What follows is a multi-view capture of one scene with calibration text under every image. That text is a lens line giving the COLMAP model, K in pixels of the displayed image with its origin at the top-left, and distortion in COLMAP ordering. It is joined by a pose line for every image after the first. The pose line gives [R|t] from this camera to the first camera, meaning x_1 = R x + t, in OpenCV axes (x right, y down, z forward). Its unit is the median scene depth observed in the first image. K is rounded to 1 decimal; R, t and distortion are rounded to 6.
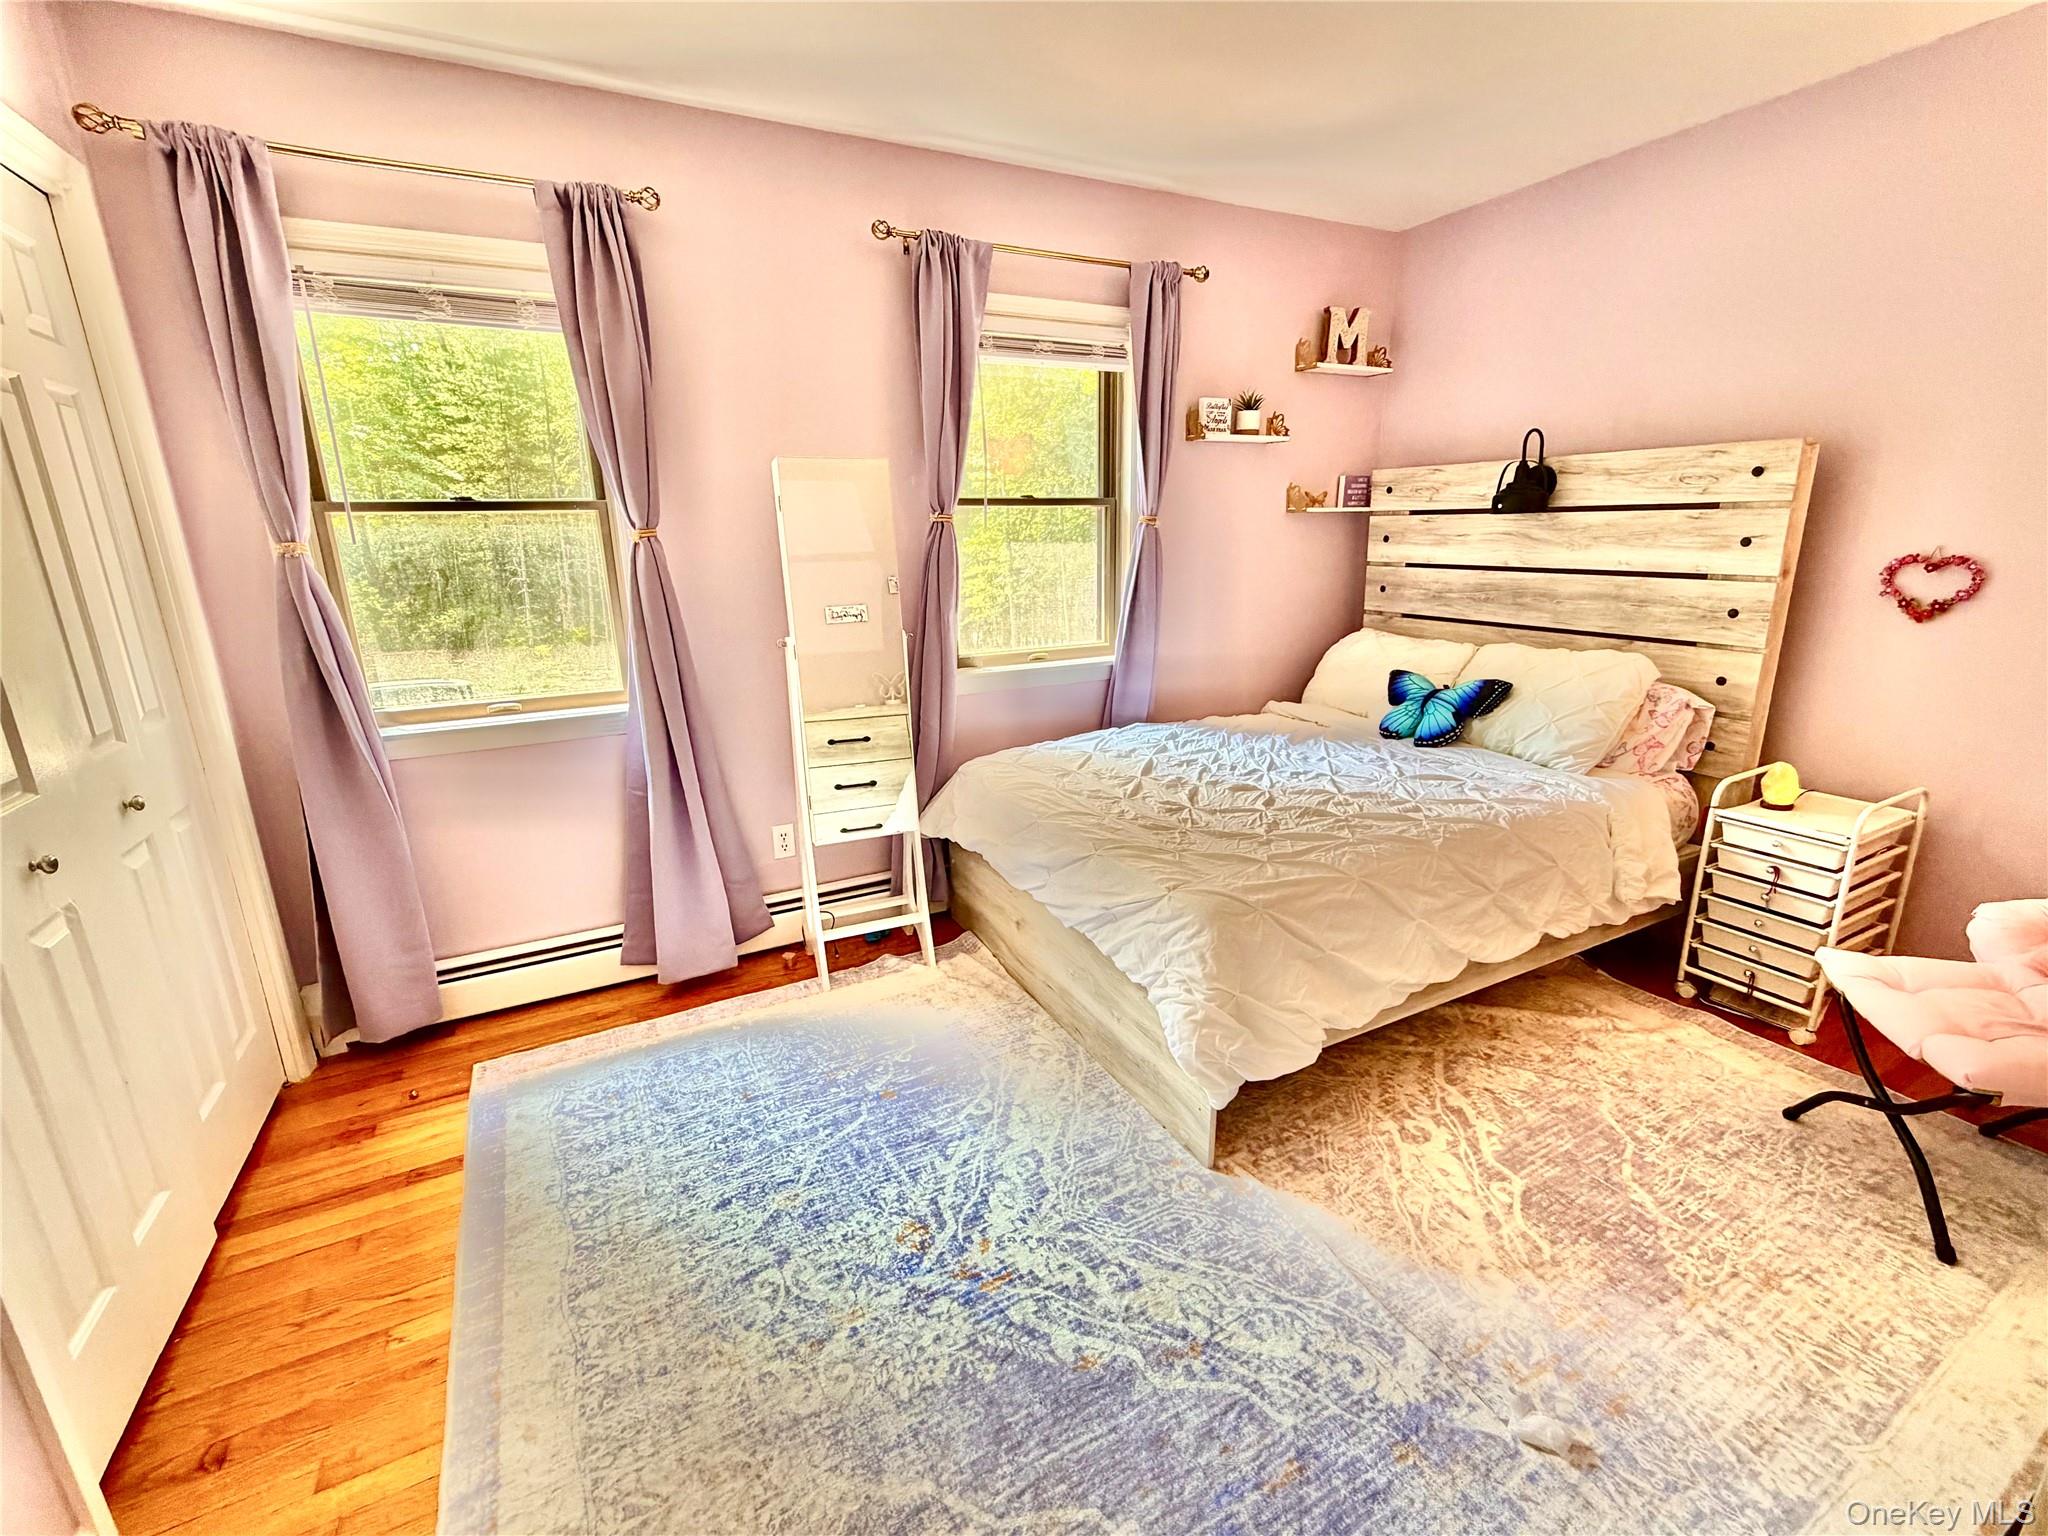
lens RADIAL K [[888.5, 0, 1024.0], [0, 888.5, 768.0], [0, 0, 1]] dist [0.004343, 0.000573]
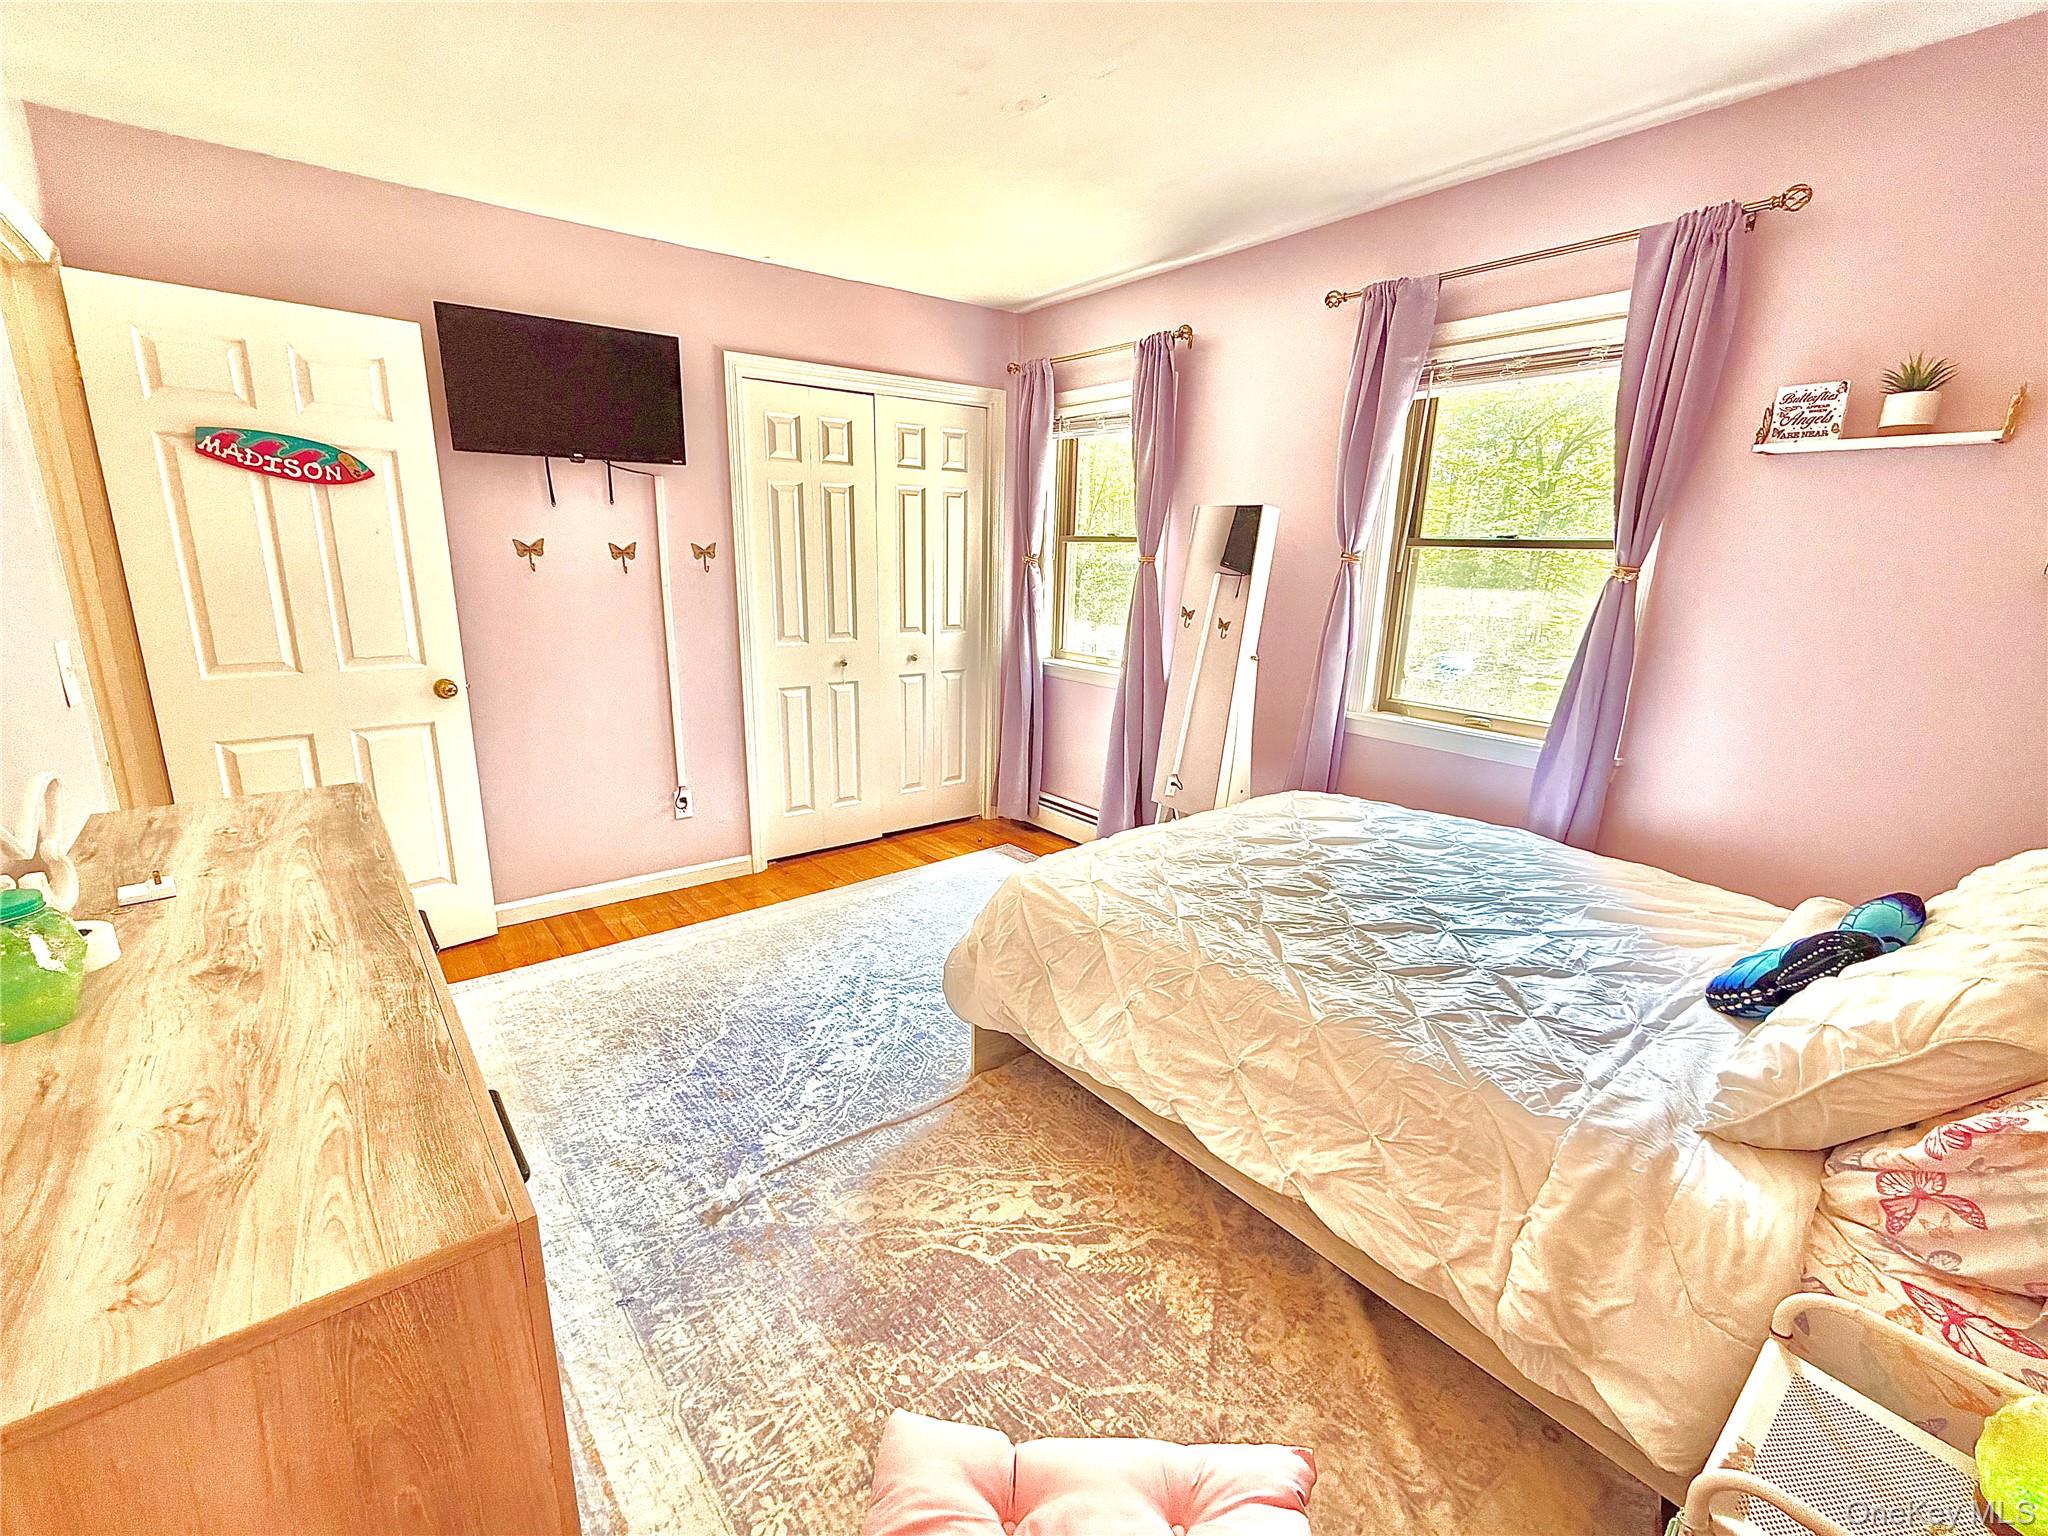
lens RADIAL K [[888.5, 0, 1024.0], [0, 888.5, 768.0], [0, 0, 1]] dist [0.004343, 0.000573]
pose [[0.186913, 0.258830, -0.947666, 1.050035], [-0.286880, 0.936999, 0.199333, -0.179386], [0.939555, 0.234608, 0.249390, 0.533568]]
